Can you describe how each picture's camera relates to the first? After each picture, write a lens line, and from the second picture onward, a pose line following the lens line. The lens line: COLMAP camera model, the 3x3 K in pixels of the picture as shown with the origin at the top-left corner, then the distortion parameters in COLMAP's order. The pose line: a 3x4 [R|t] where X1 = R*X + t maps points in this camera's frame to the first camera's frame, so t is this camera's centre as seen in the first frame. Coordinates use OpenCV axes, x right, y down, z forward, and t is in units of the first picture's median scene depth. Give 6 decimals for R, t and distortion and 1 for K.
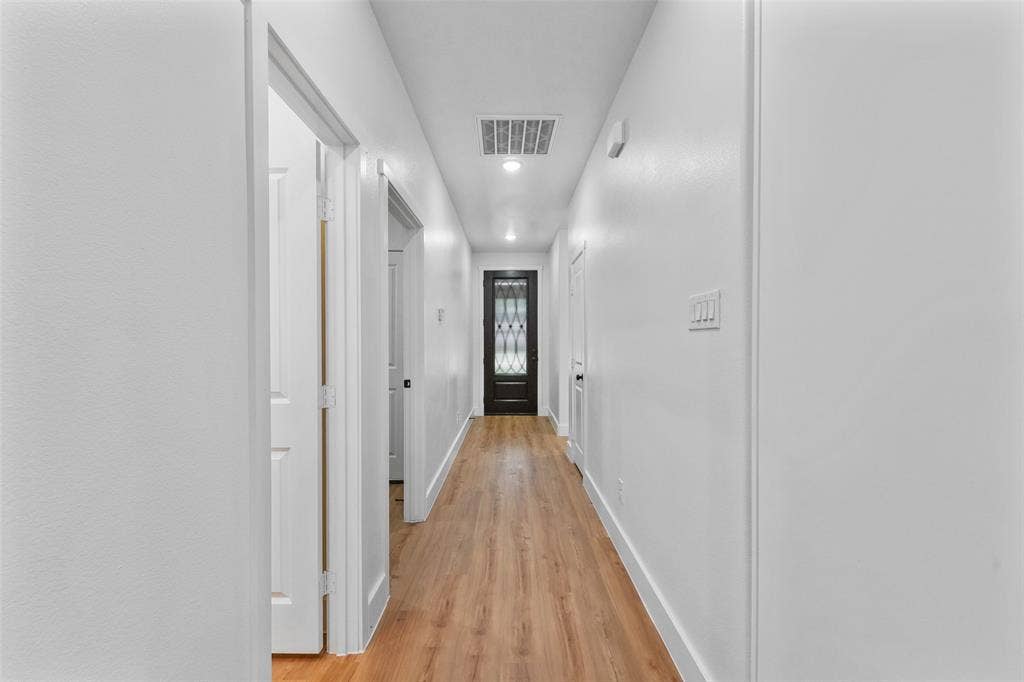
lens RADIAL K [[410.8, 0, 507.5], [0, 410.8, 342.6], [0, 0, 1]] dist [0.010963, -0.000399]
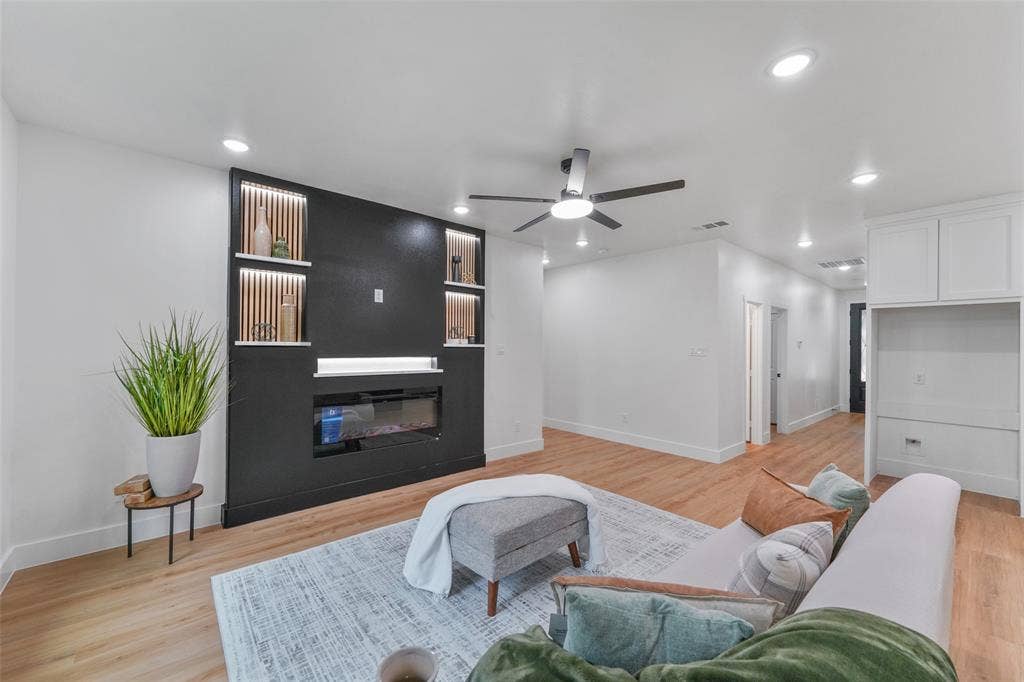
lens RADIAL K [[410.8, 0, 507.5], [0, 410.8, 342.6], [0, 0, 1]] dist [0.010963, -0.000399]
pose [[0.667522, 0.005823, -0.744567, 0.211909], [-0.017327, 0.999820, -0.007715, -0.019651], [0.744389, 0.018051, 0.667503, -0.772200]]
